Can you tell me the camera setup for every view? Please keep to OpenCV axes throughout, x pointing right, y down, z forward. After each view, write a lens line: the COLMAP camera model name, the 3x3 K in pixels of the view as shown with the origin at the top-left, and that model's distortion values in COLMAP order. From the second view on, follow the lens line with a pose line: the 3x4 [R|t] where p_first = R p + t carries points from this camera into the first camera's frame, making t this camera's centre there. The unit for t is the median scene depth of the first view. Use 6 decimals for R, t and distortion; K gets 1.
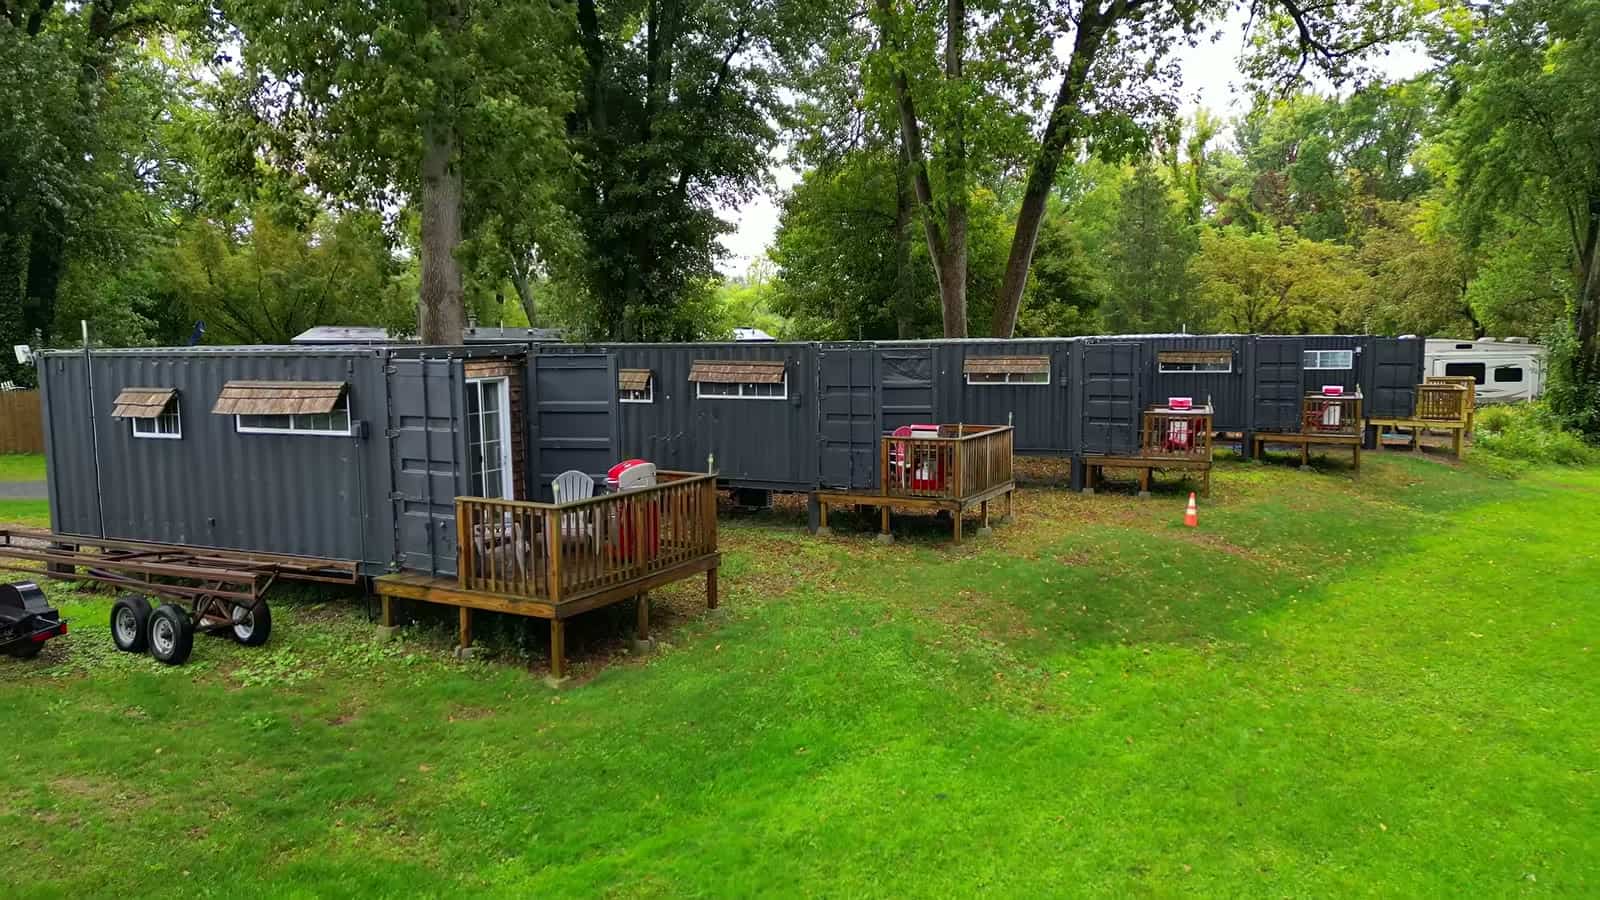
lens RADIAL K [[1173.8, 0, 800.0], [0, 1173.8, 450.0], [0, 0, 1]] dist [0.082562, -0.074584]
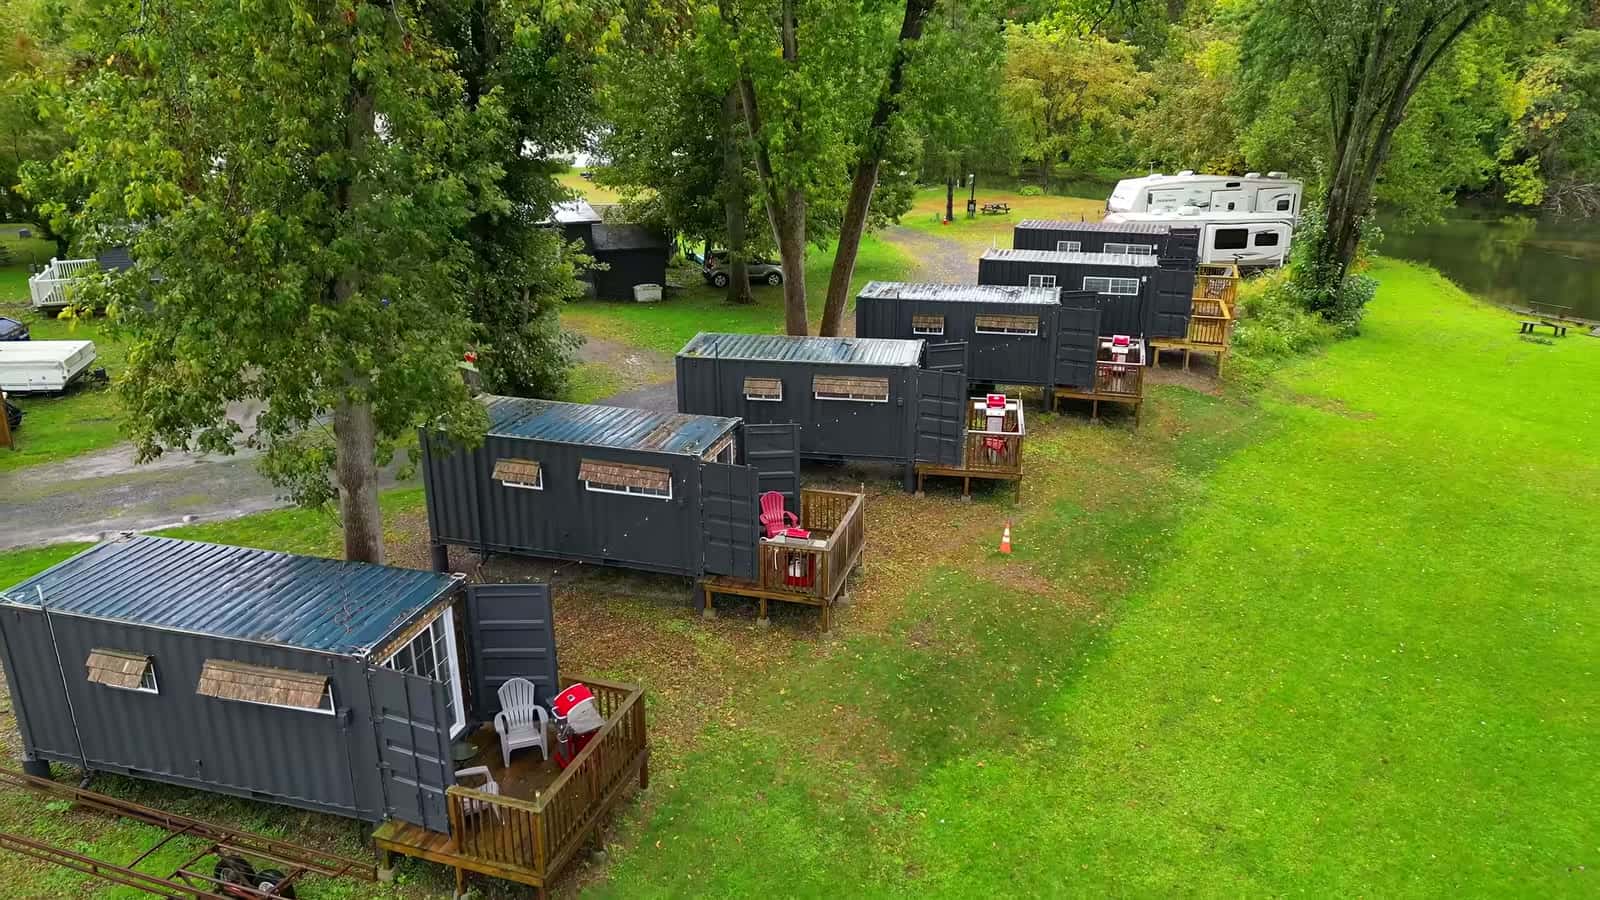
lens RADIAL K [[1173.8, 0, 800.0], [0, 1173.8, 450.0], [0, 0, 1]] dist [0.082562, -0.074584]
pose [[0.985368, -0.049800, 0.163005, -0.075254], [0.008504, 0.969536, 0.244801, -0.384727], [-0.170230, -0.239833, 0.955773, -0.090585]]
